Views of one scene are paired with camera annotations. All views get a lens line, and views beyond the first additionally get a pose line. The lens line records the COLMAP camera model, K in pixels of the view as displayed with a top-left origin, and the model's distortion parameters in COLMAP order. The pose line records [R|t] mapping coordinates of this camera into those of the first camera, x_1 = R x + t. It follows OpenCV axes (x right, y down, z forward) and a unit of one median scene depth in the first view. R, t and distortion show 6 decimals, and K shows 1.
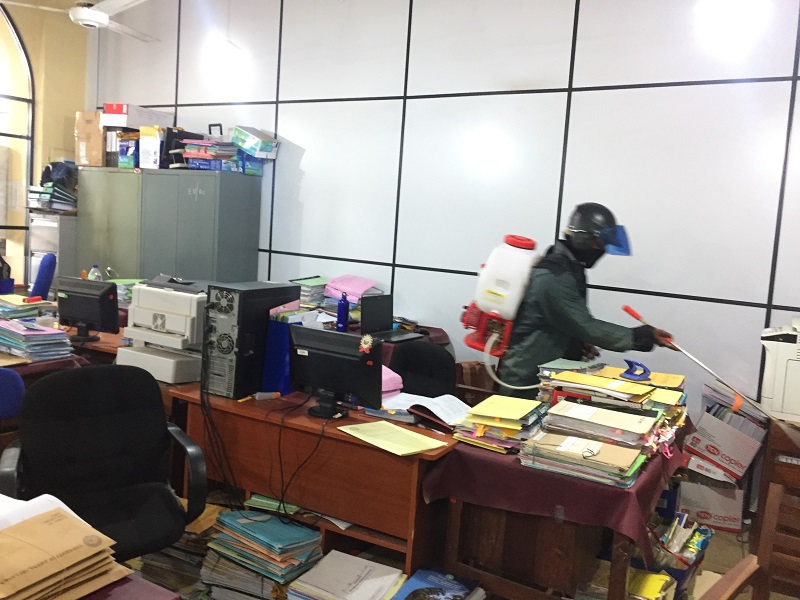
lens RADIAL K [[696.3, 0, 400.6], [0, 696.3, 286.9], [0, 0, 1]] dist [0.084298, -0.123962]
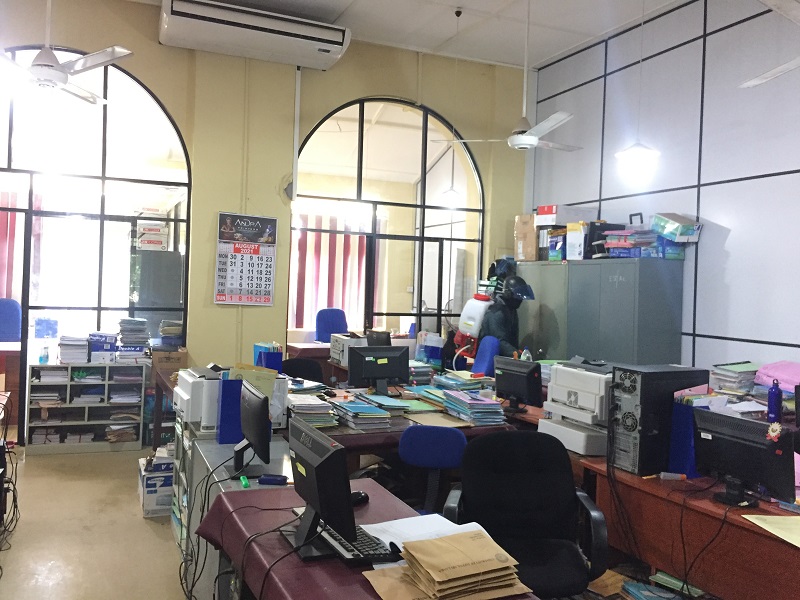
lens RADIAL K [[696.3, 0, 400.6], [0, 696.3, 286.9], [0, 0, 1]] dist [0.084298, -0.123962]
pose [[0.824799, -0.039909, -0.564016, 0.068899], [-0.026748, 0.993635, -0.109423, 0.002471], [0.564793, 0.105338, 0.818482, -0.095561]]
